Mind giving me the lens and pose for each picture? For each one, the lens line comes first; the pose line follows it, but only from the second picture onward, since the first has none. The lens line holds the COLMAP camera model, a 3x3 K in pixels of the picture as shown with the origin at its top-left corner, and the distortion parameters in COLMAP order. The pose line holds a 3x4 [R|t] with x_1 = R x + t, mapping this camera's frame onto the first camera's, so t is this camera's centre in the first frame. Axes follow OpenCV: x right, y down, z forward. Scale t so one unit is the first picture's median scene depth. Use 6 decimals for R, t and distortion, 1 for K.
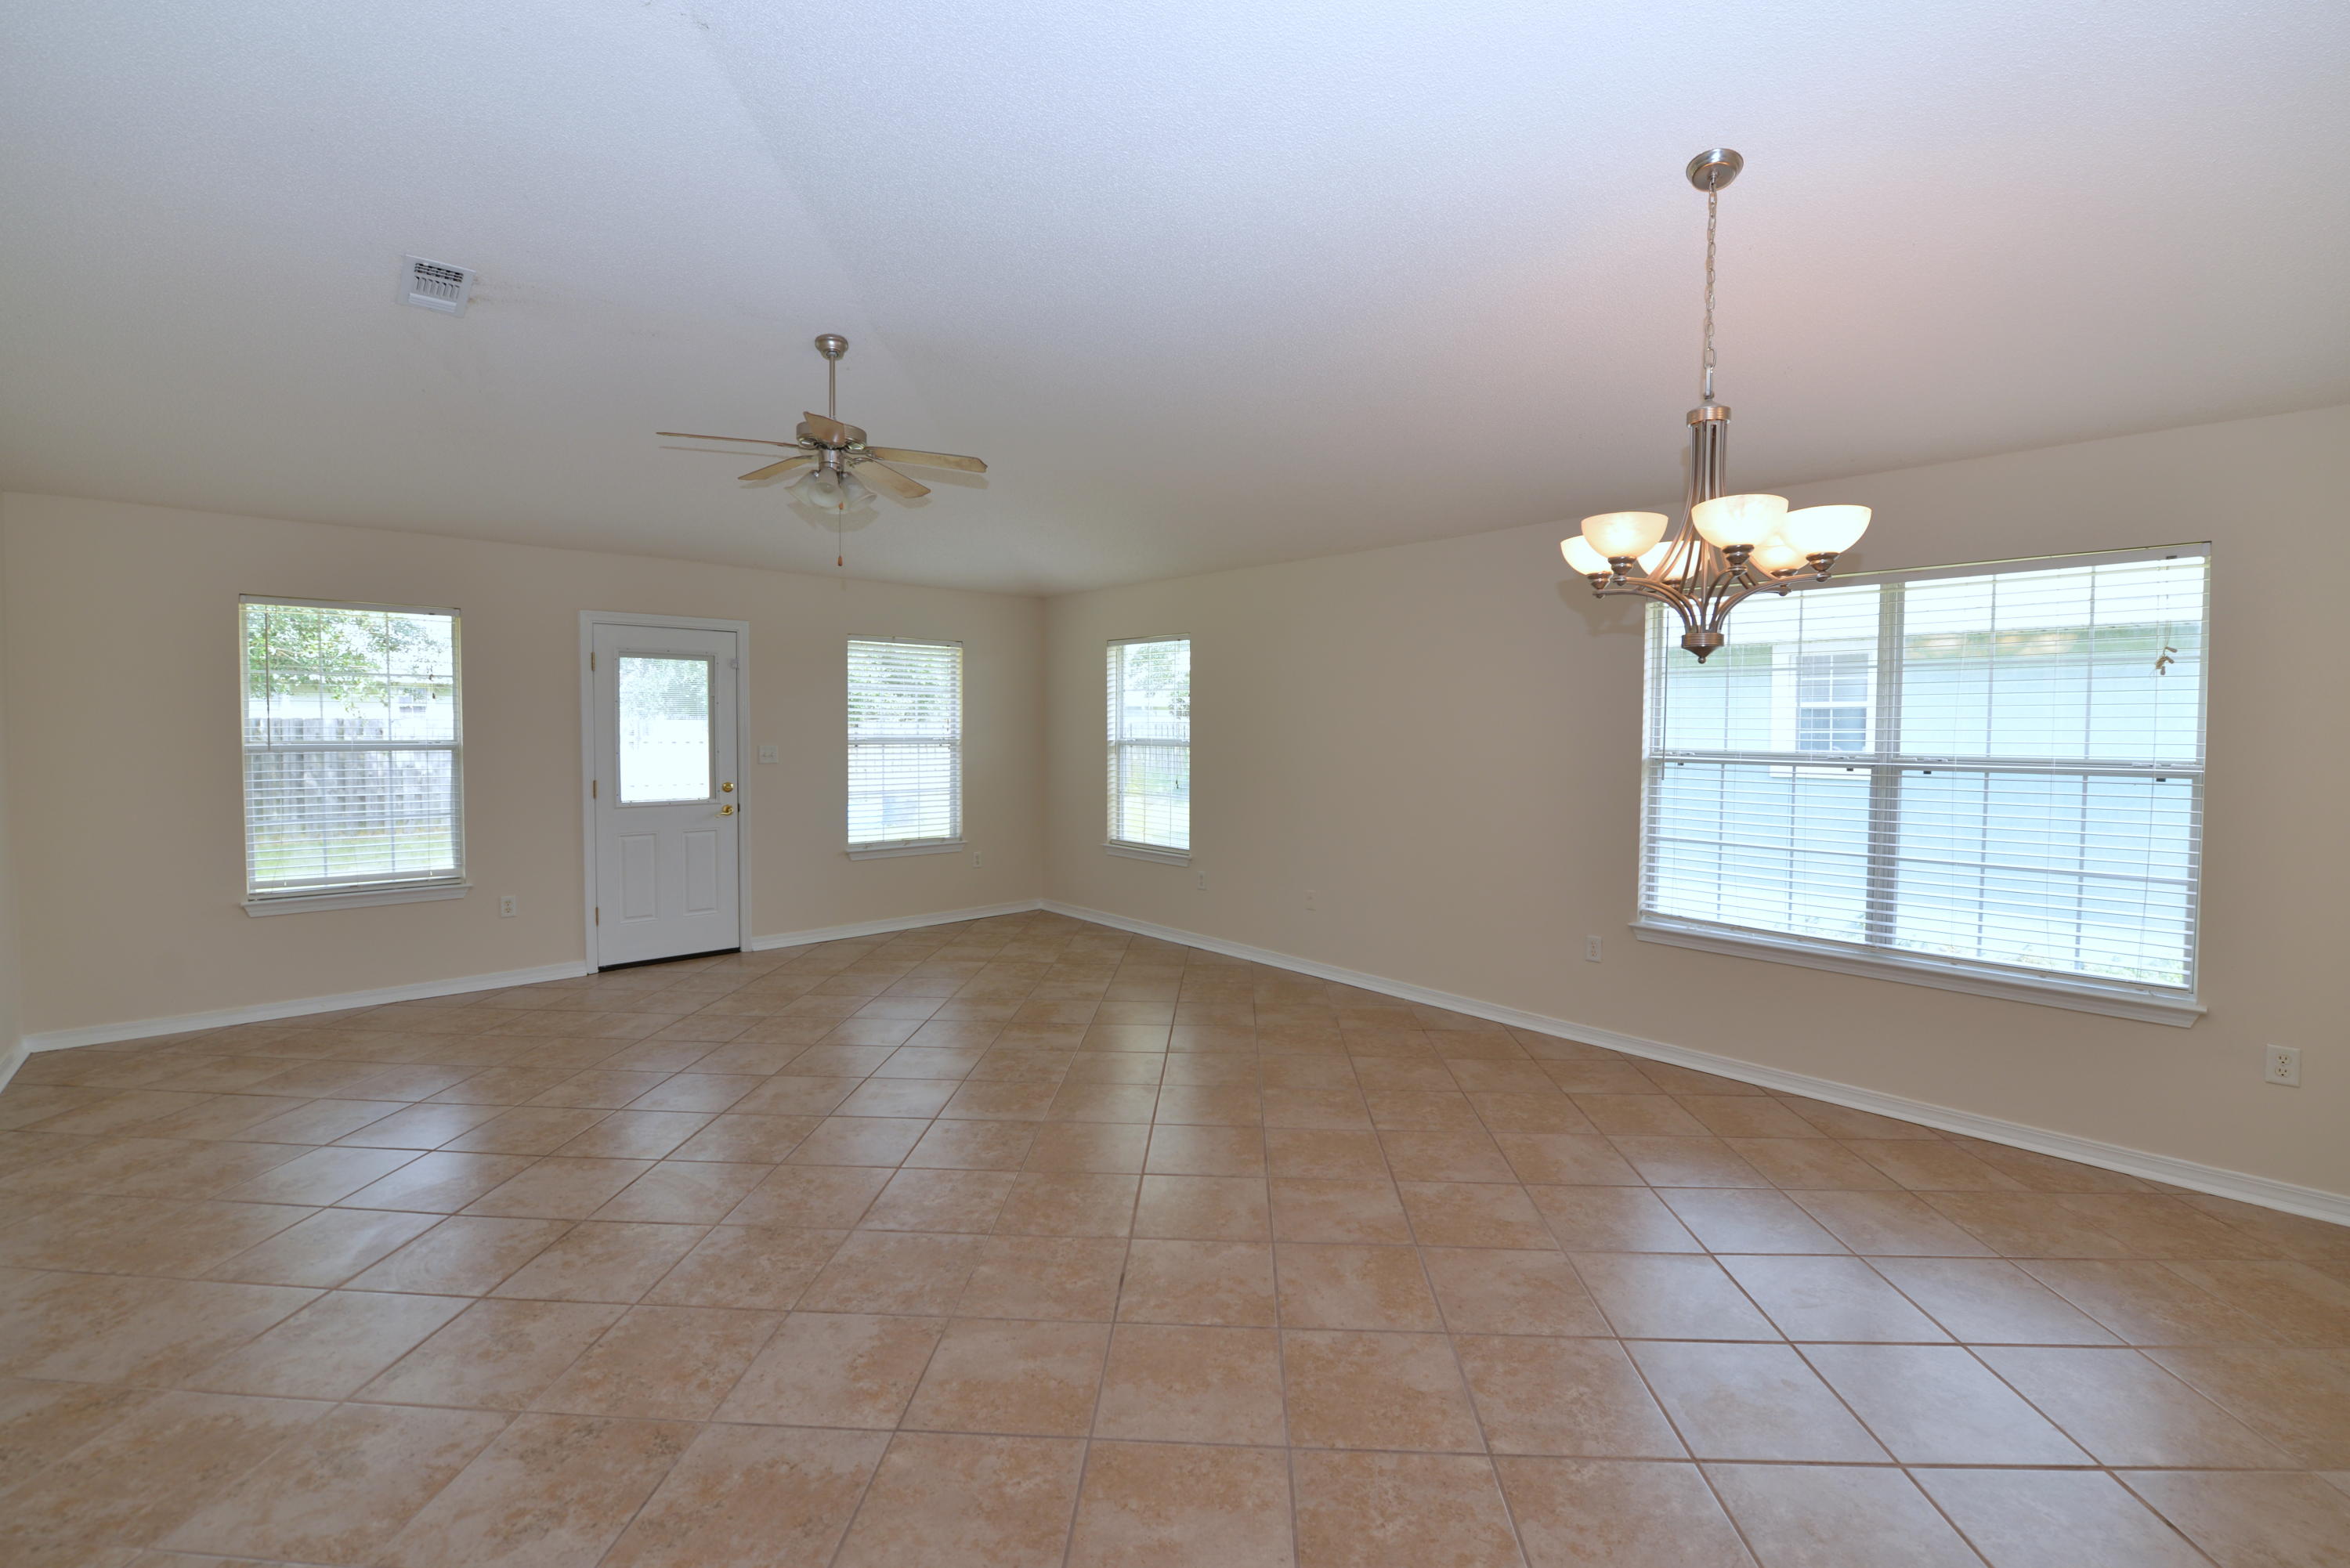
lens RADIAL K [[858.9, 0, 1267.7], [0, 858.9, 772.1], [0, 0, 1]] dist [-0.001776, -0.000397]
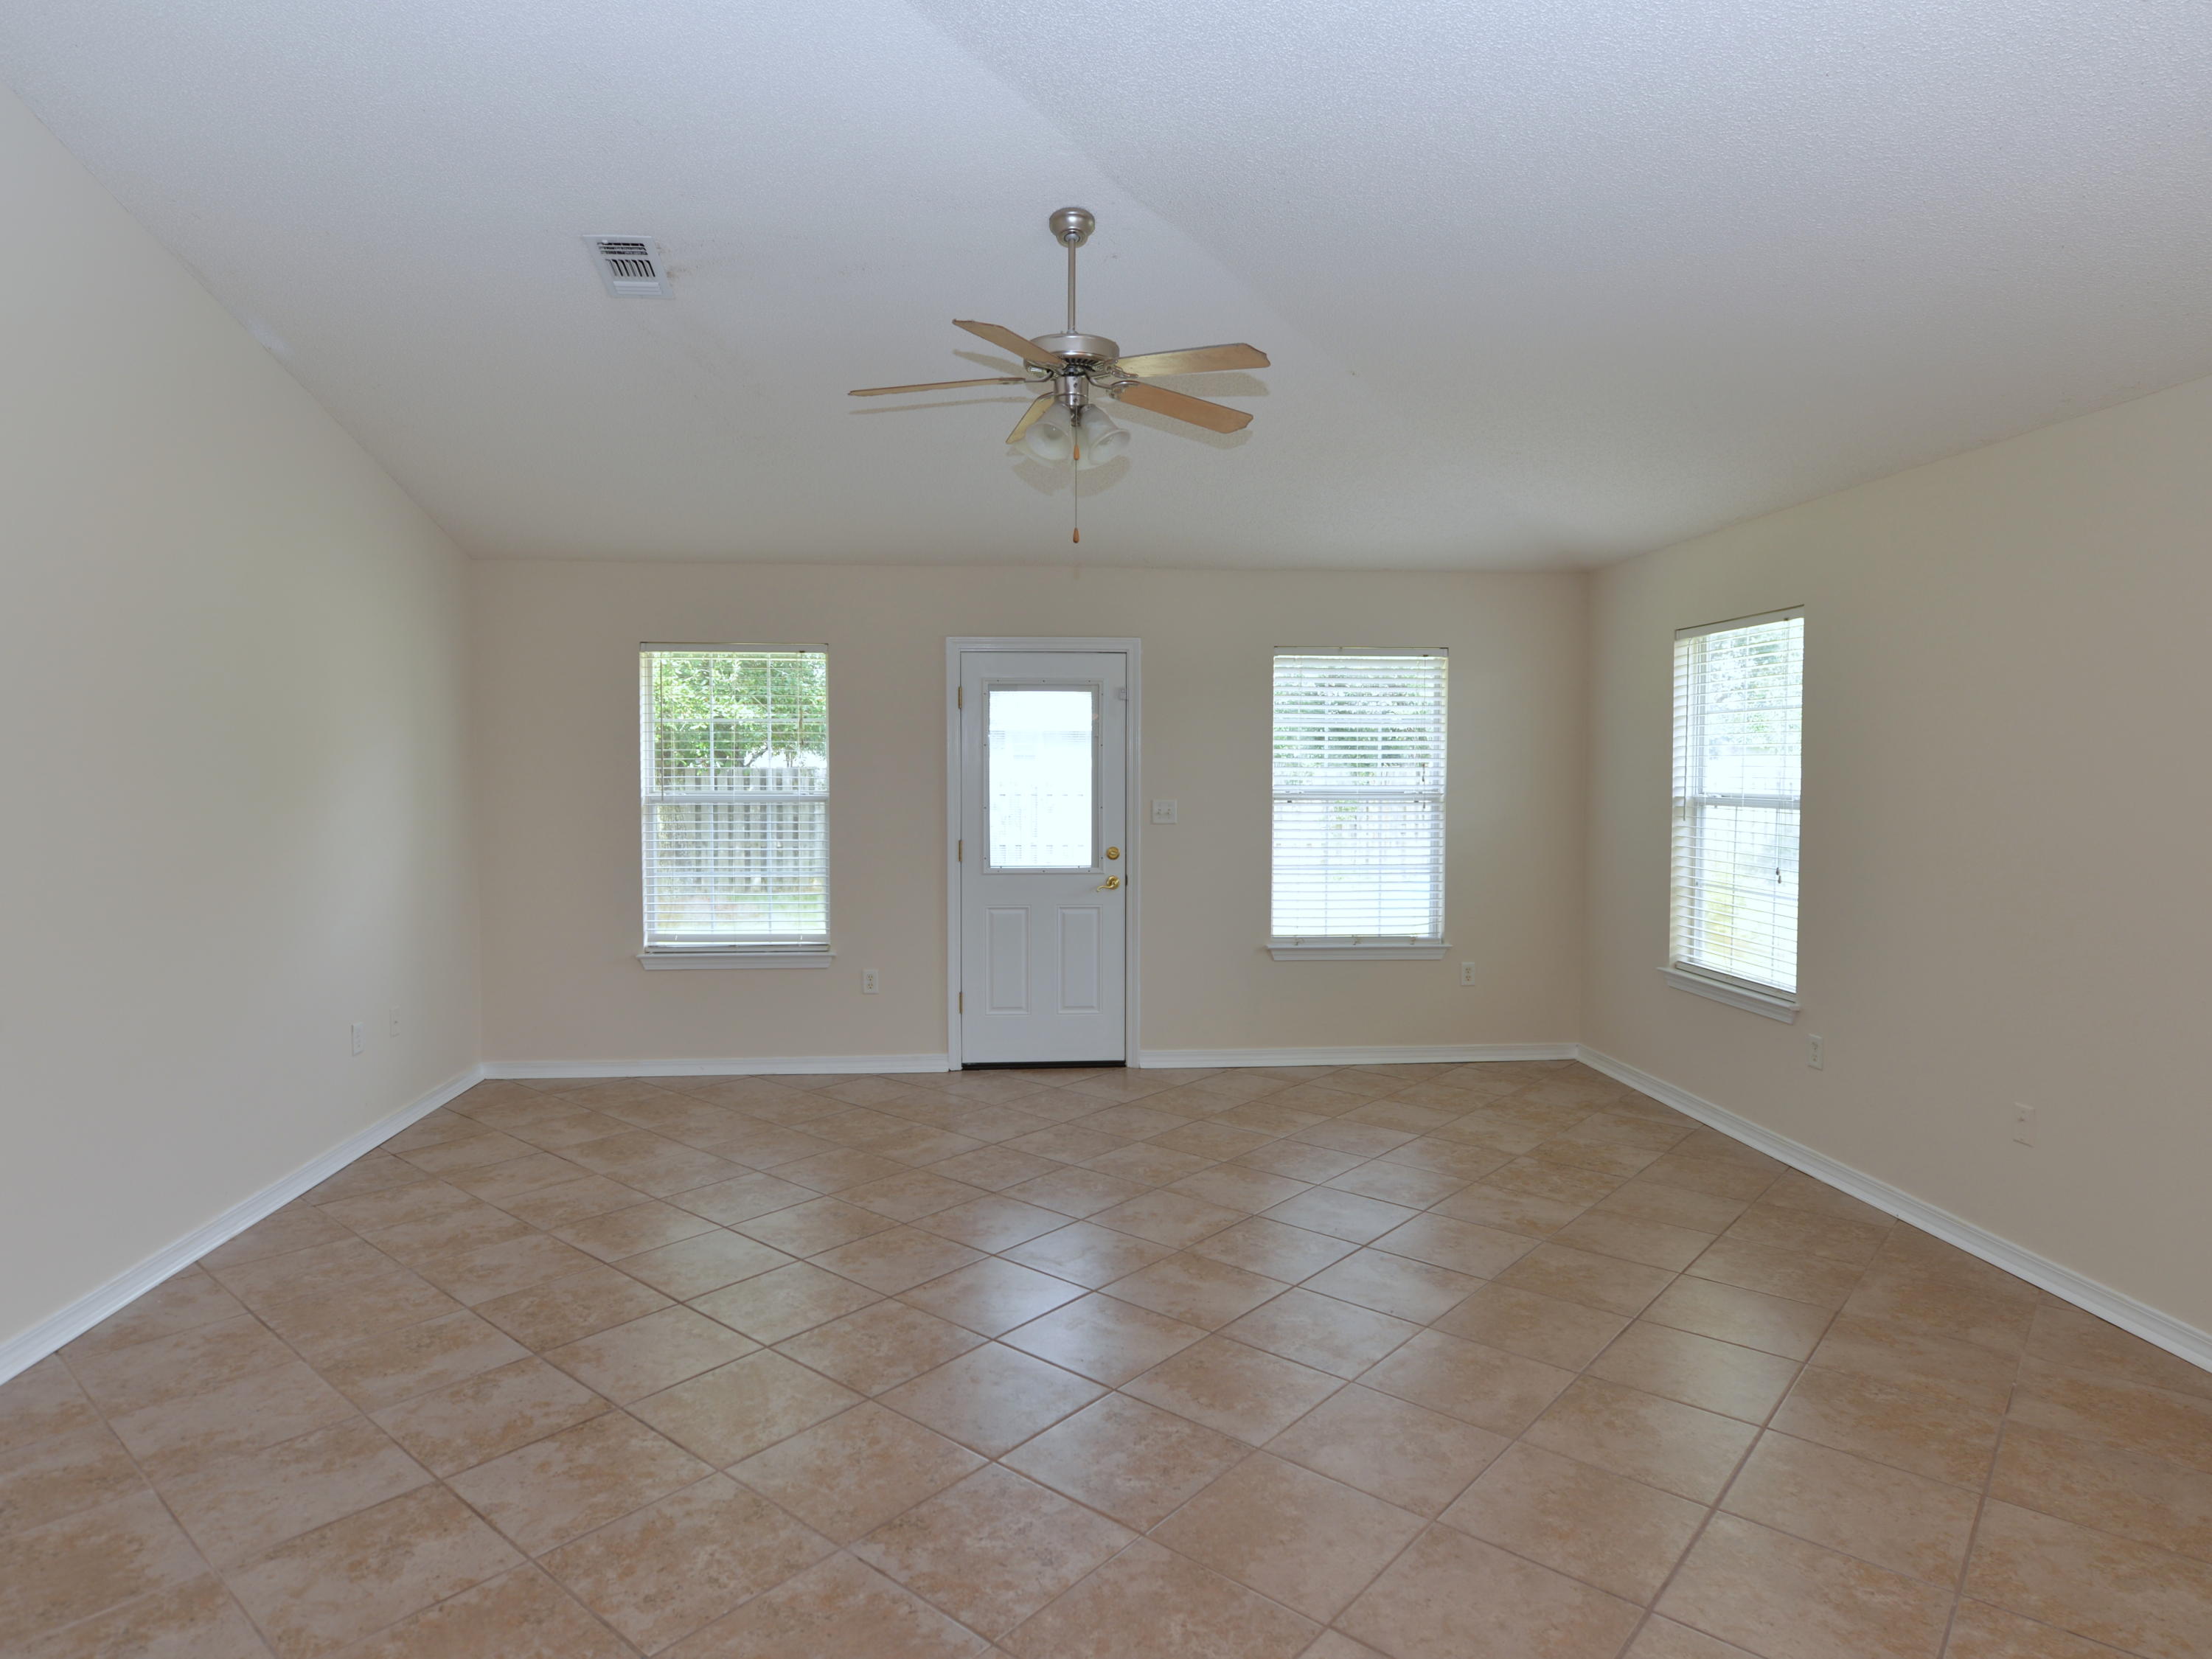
lens RADIAL K [[1263.4, 0, 1106.0], [0, 1263.4, 829.5], [0, 0, 1]] dist [0.000534, -0.001407]
pose [[0.792754, 0.023055, -0.609105, 0.063702], [-0.028614, 0.999590, 0.000594, -0.004529], [0.608869, 0.016958, 0.793089, 0.091048]]
